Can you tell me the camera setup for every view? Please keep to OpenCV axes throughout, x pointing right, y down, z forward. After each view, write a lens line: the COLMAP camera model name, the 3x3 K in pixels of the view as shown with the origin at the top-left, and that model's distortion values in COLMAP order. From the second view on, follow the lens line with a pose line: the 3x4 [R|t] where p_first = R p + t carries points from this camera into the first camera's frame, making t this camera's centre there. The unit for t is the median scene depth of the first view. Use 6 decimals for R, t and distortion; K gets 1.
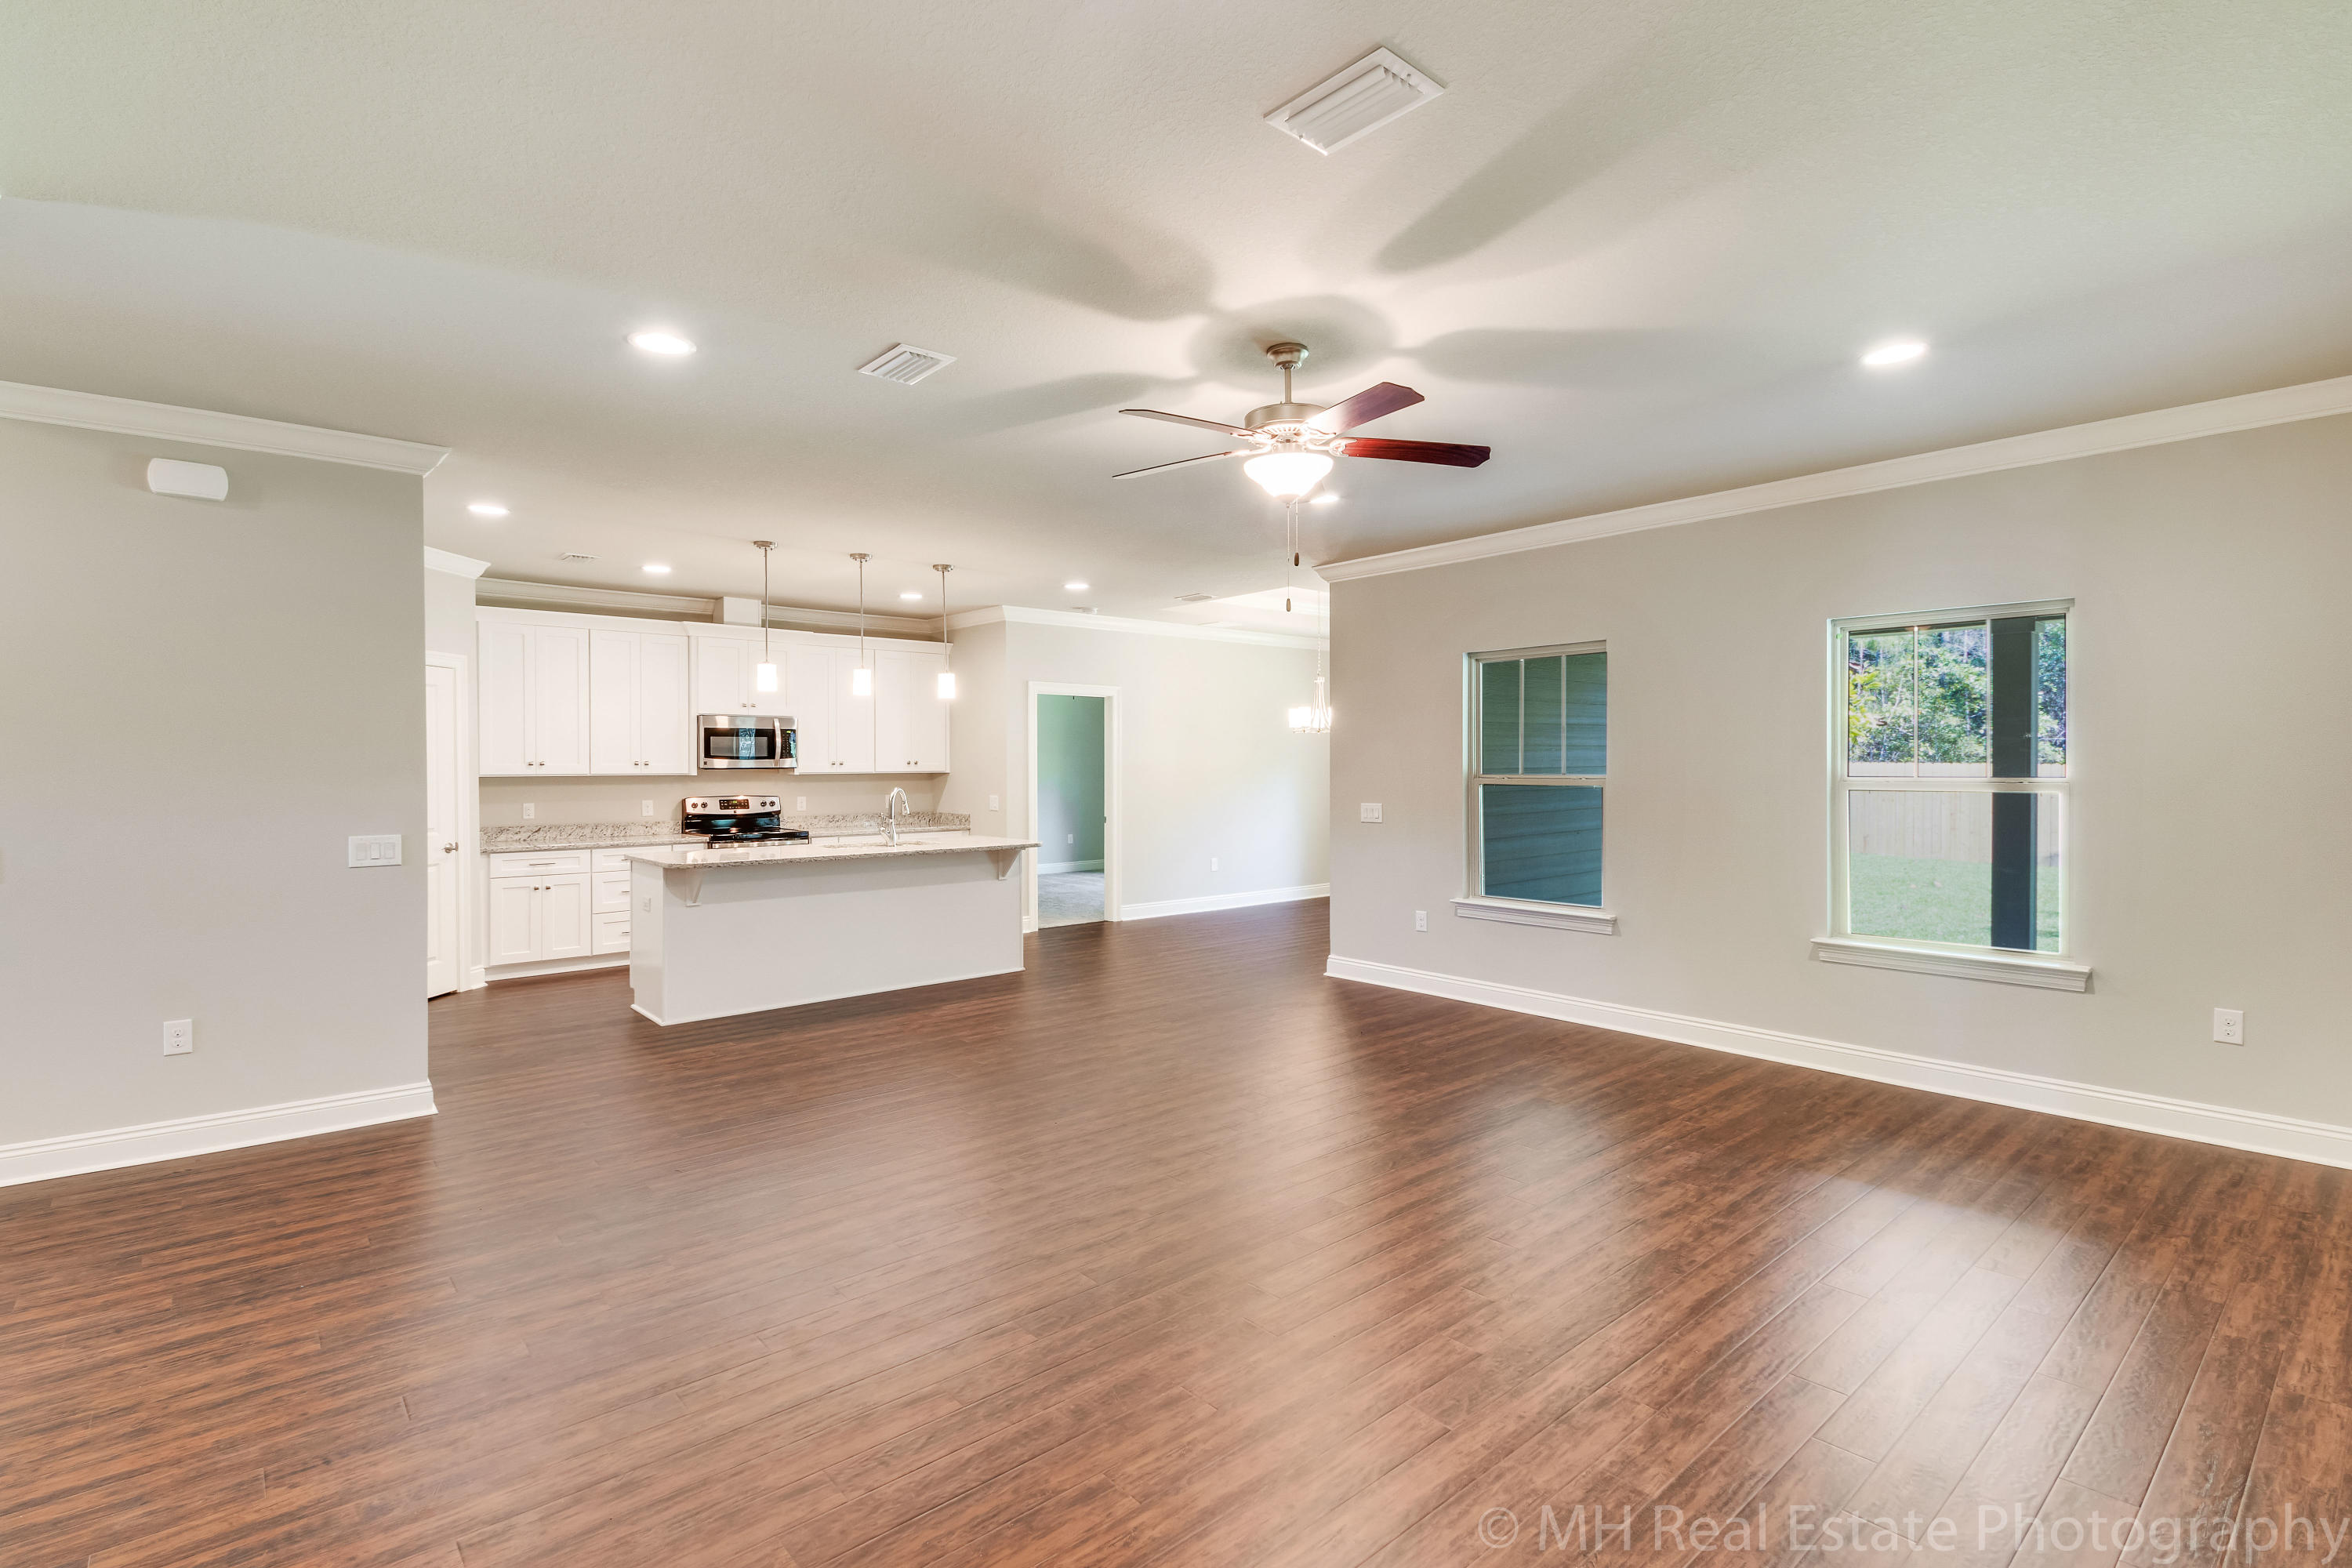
lens RADIAL K [[1116.4, 0, 1178.1], [0, 1116.4, 773.1], [0, 0, 1]] dist [-0.000135, -0.000009]
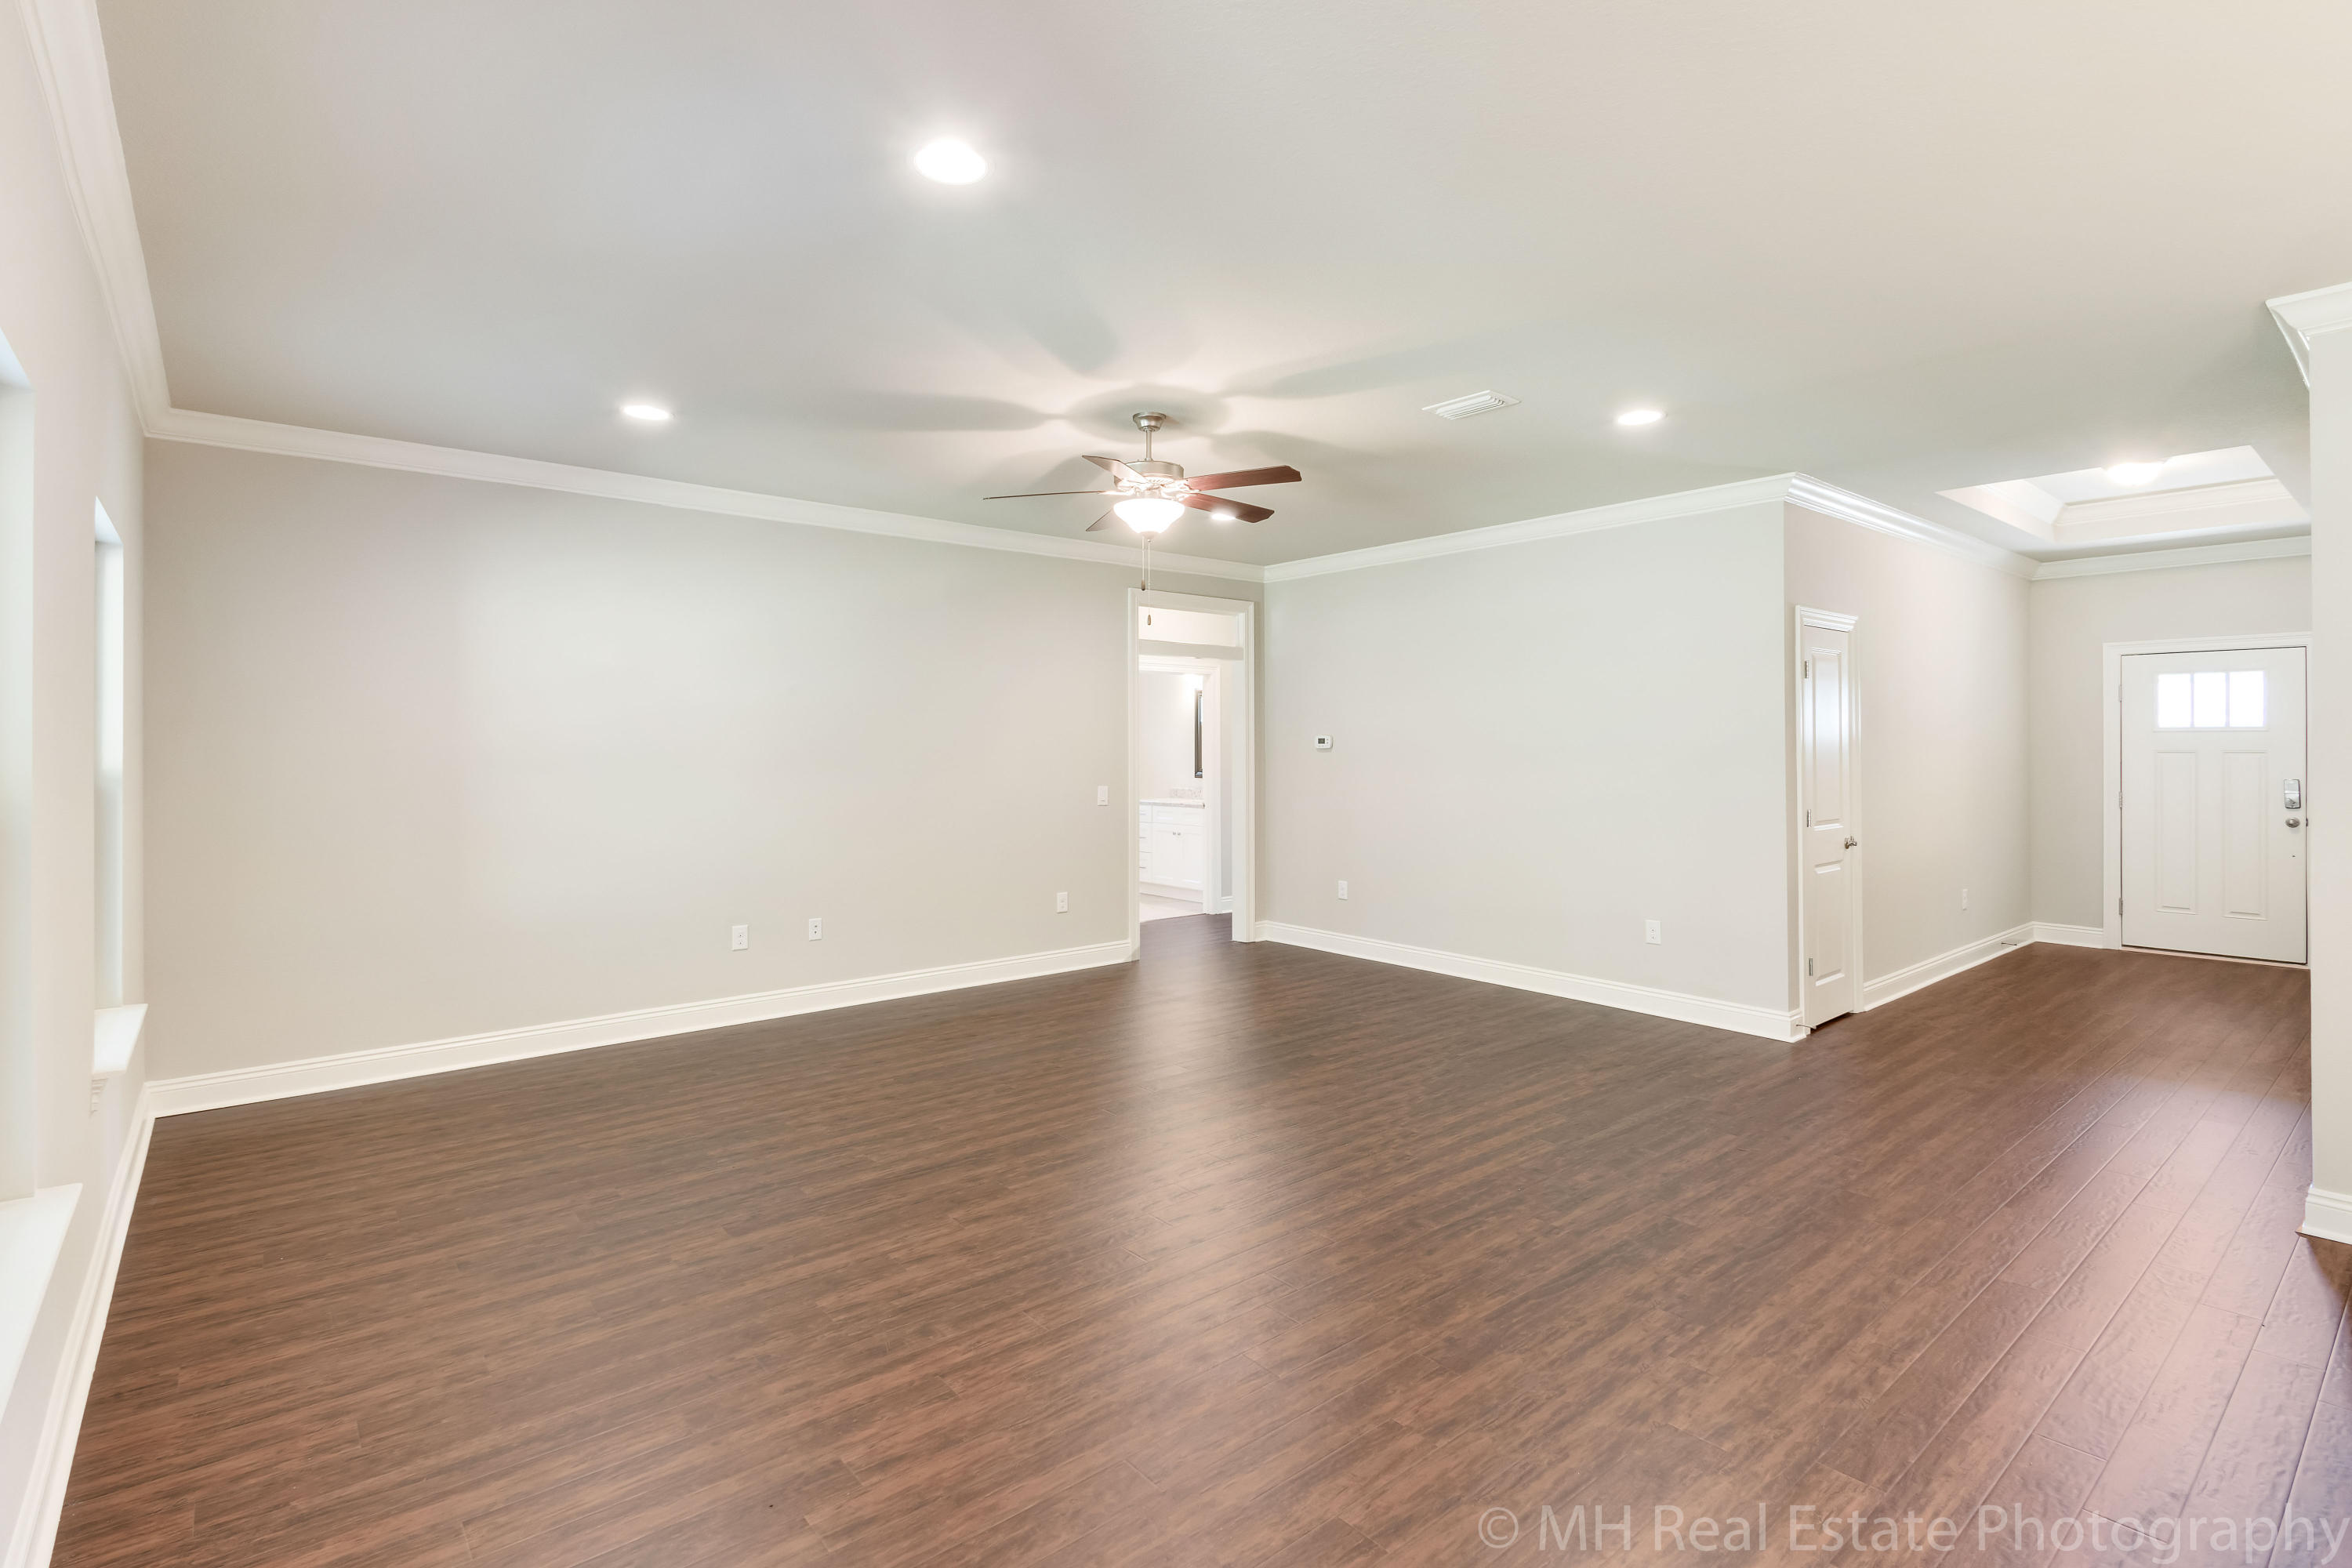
lens RADIAL K [[1116.4, 0, 1174.7], [0, 1116.4, 762.6], [0, 0, 1]] dist [-0.000135, -0.000009]
pose [[-0.999747, 0.005126, 0.021923, 0.036551], [0.005604, 0.999747, 0.021780, -0.015313], [-0.021805, 0.021897, -0.999522, 1.789726]]
